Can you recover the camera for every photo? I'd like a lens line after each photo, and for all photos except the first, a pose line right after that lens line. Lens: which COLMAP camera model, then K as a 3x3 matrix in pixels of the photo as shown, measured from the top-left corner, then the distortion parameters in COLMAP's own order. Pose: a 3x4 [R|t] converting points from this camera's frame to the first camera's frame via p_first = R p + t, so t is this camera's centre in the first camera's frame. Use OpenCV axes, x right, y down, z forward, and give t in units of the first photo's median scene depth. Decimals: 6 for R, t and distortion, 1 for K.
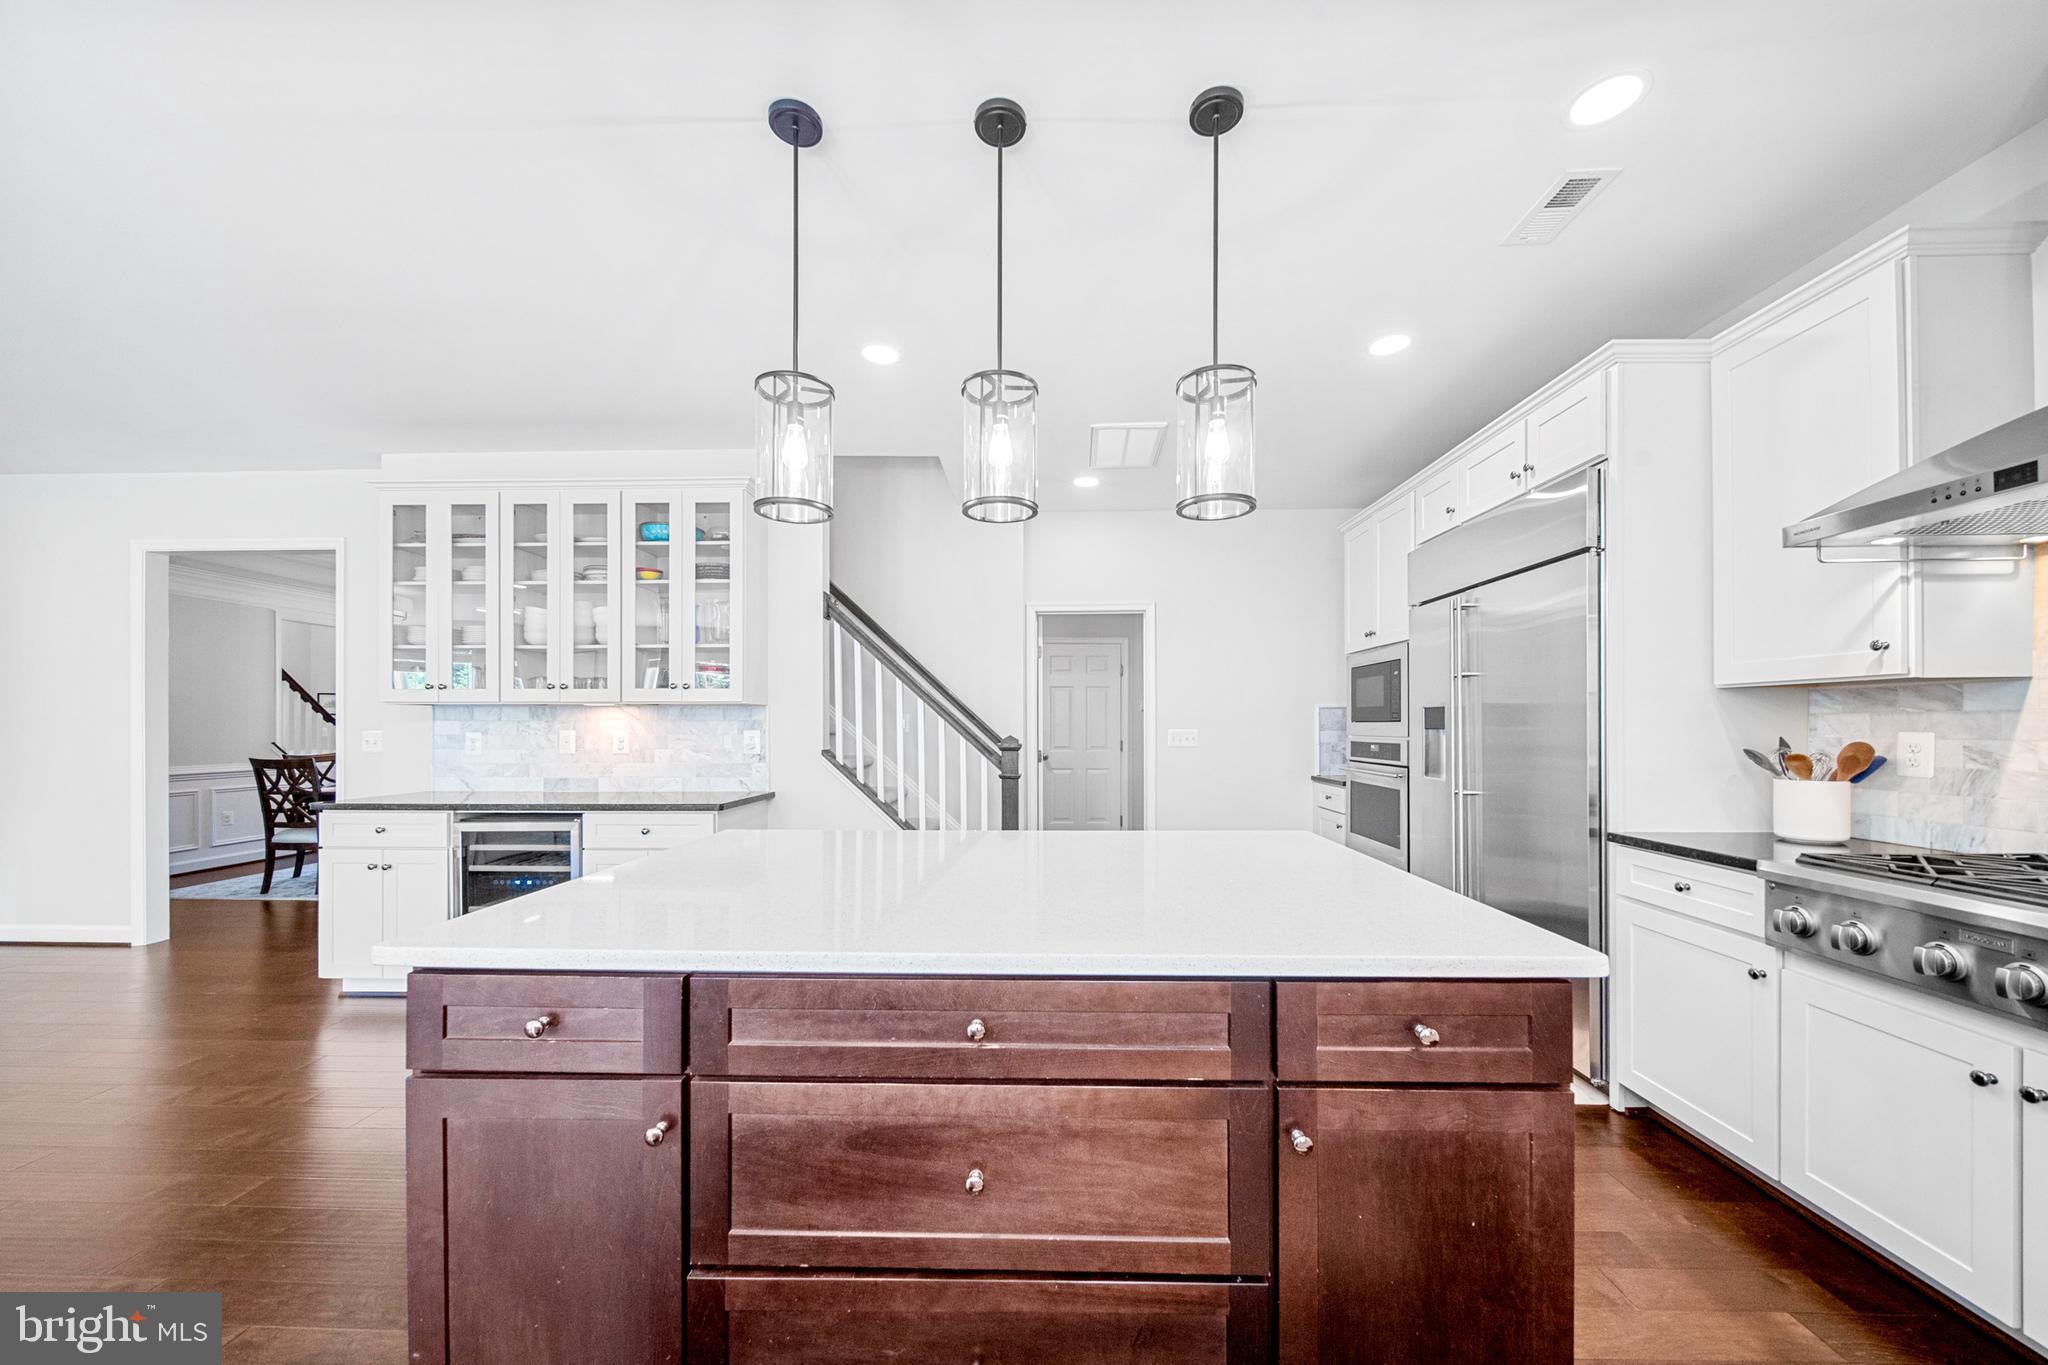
lens RADIAL K [[722.4, 0, 1035.8], [0, 722.4, 720.8], [0, 0, 1]] dist [-0.003808, -0.000462]
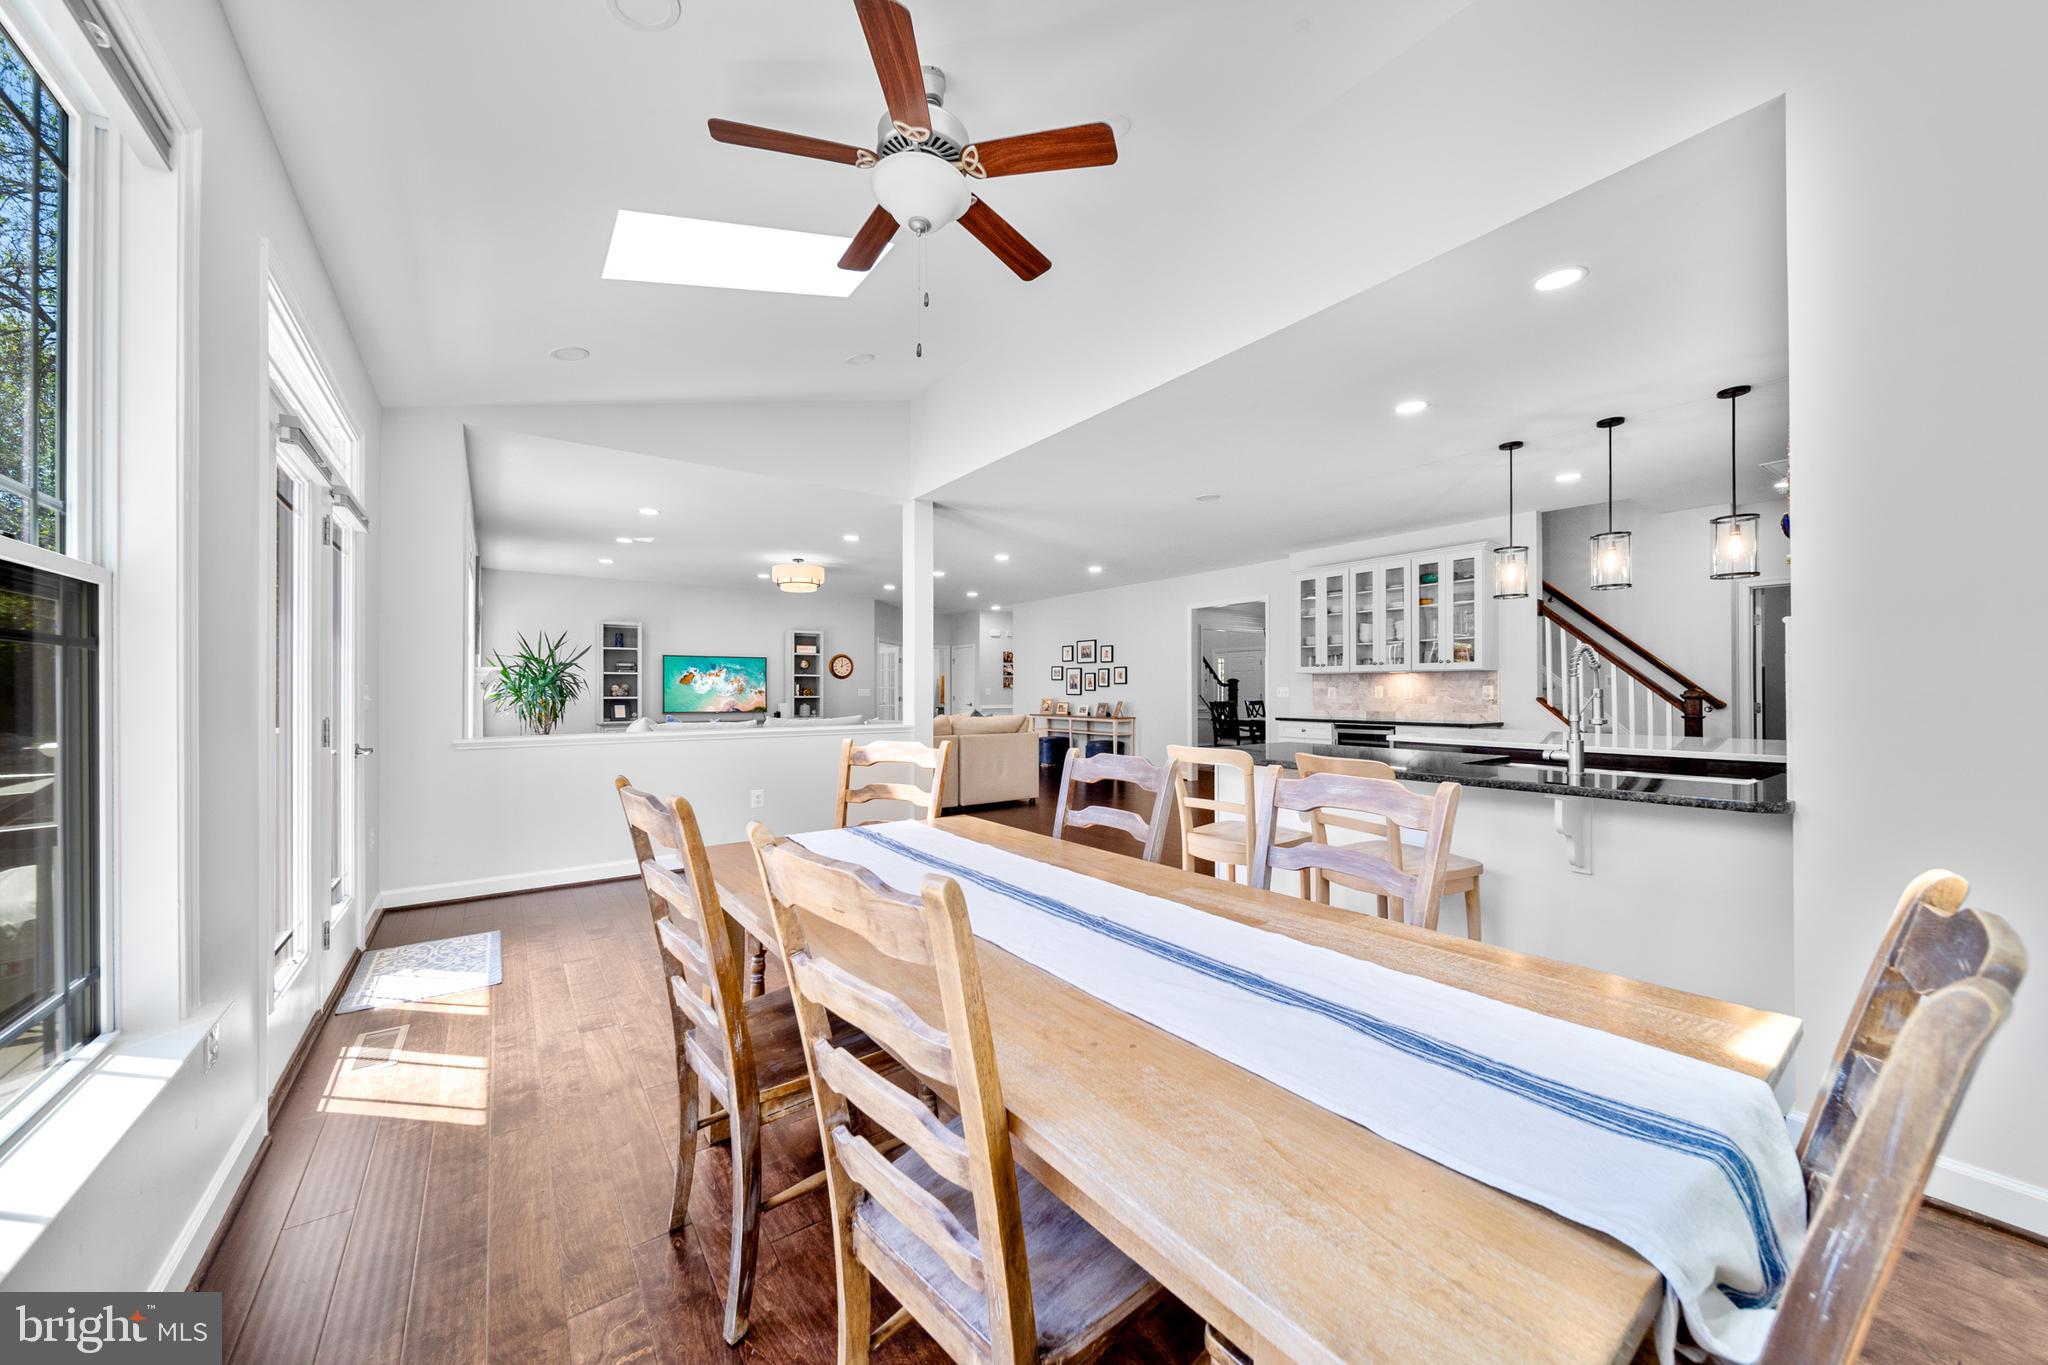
lens RADIAL K [[722.4, 0, 1011.4], [0, 722.4, 697.5], [0, 0, 1]] dist [-0.003808, -0.000462]
pose [[0.584117, 0.005157, -0.811653, 0.355800], [0.006895, 0.999912, 0.011315, 0.015385], [0.811640, -0.012205, 0.584030, -0.974423]]
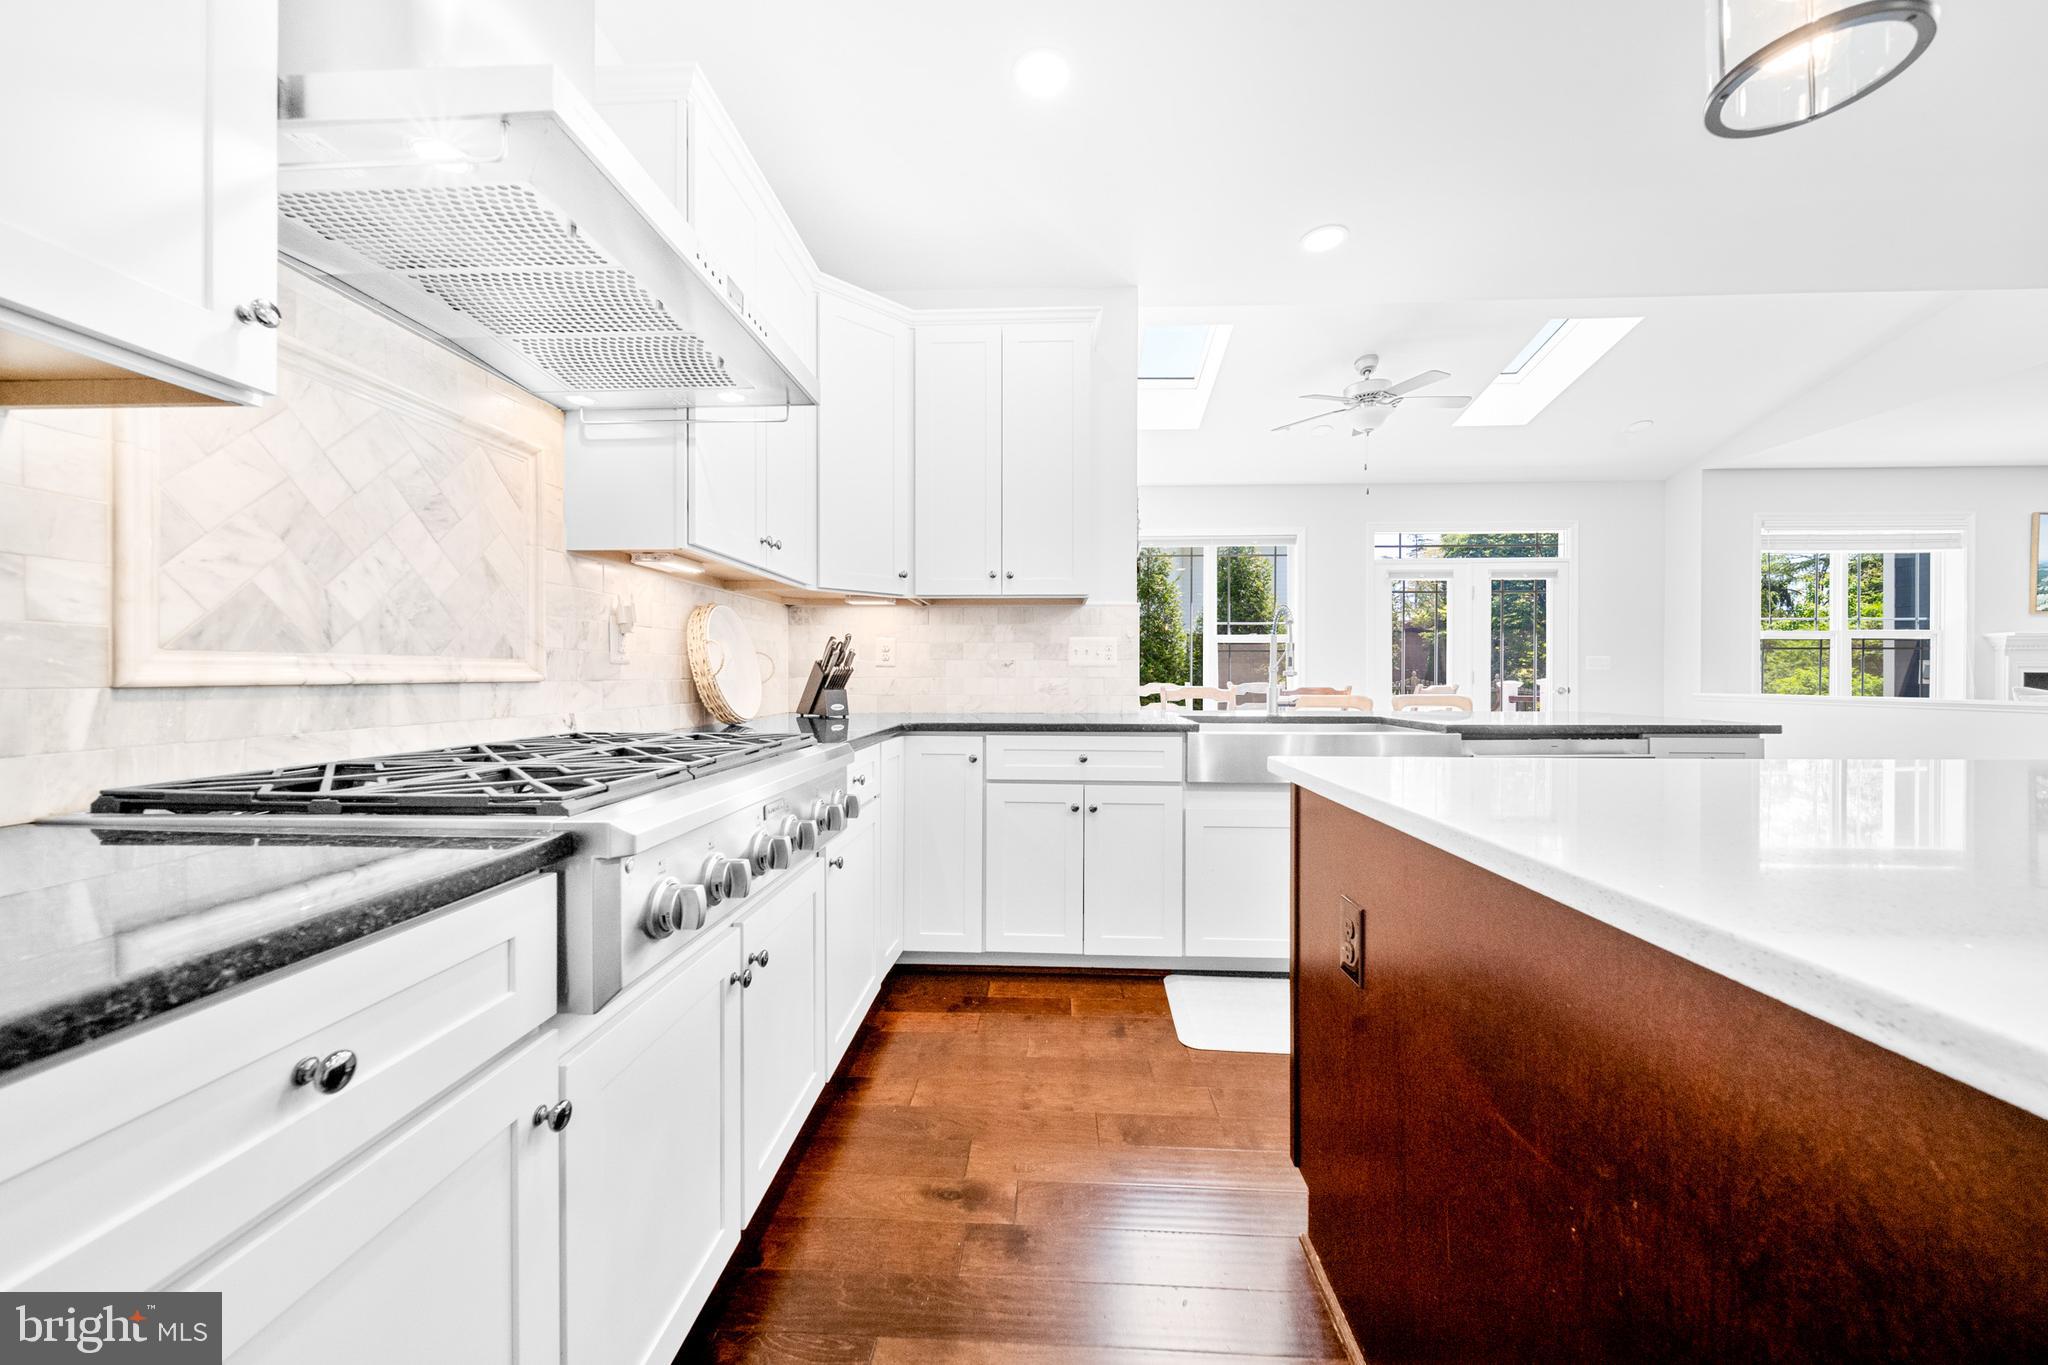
lens RADIAL K [[722.4, 0, 1003.6], [0, 722.4, 682.8], [0, 0, 1]] dist [-0.003808, -0.000462]
pose [[-0.998736, 0.000613, 0.050253, 0.383189], [0.000820, 0.999991, 0.004095, 0.055038], [-0.050250, 0.004131, -0.998728, 0.724332]]
